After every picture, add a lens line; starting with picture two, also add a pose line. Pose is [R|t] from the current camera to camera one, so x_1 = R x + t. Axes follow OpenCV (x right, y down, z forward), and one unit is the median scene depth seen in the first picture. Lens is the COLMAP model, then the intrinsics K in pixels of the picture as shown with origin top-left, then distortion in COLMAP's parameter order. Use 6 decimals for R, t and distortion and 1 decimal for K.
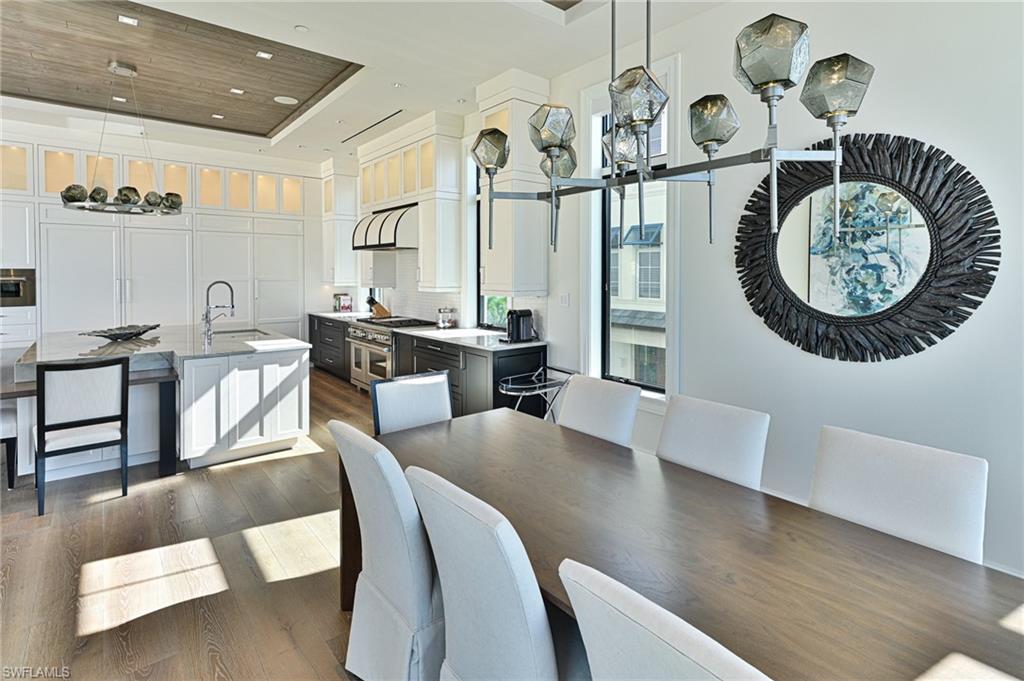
lens RADIAL K [[504.1, 0, 511.8], [0, 504.1, 335.2], [0, 0, 1]] dist [0.001216, 0.000374]
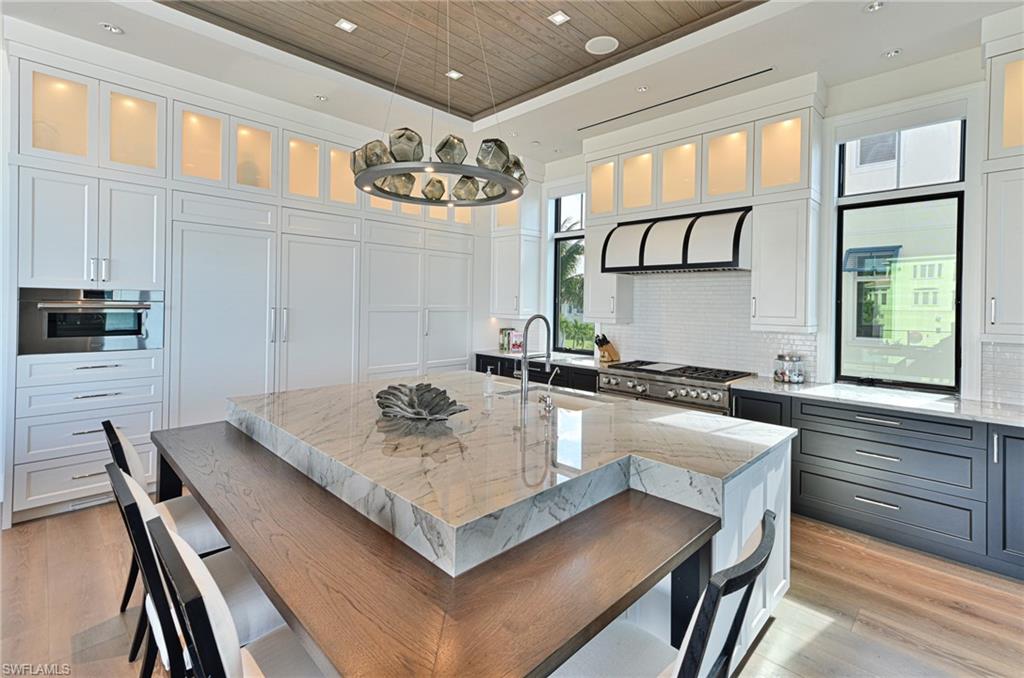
lens RADIAL K [[461.3, 0, 513.1], [0, 461.3, 345.7], [0, 0, 1]] dist [0.002299, 0.000432]
pose [[0.994641, 0.004808, 0.103278, -0.524949], [-0.001508, 0.999487, -0.032007, -0.039727], [-0.103379, 0.031679, 0.994137, 0.346674]]
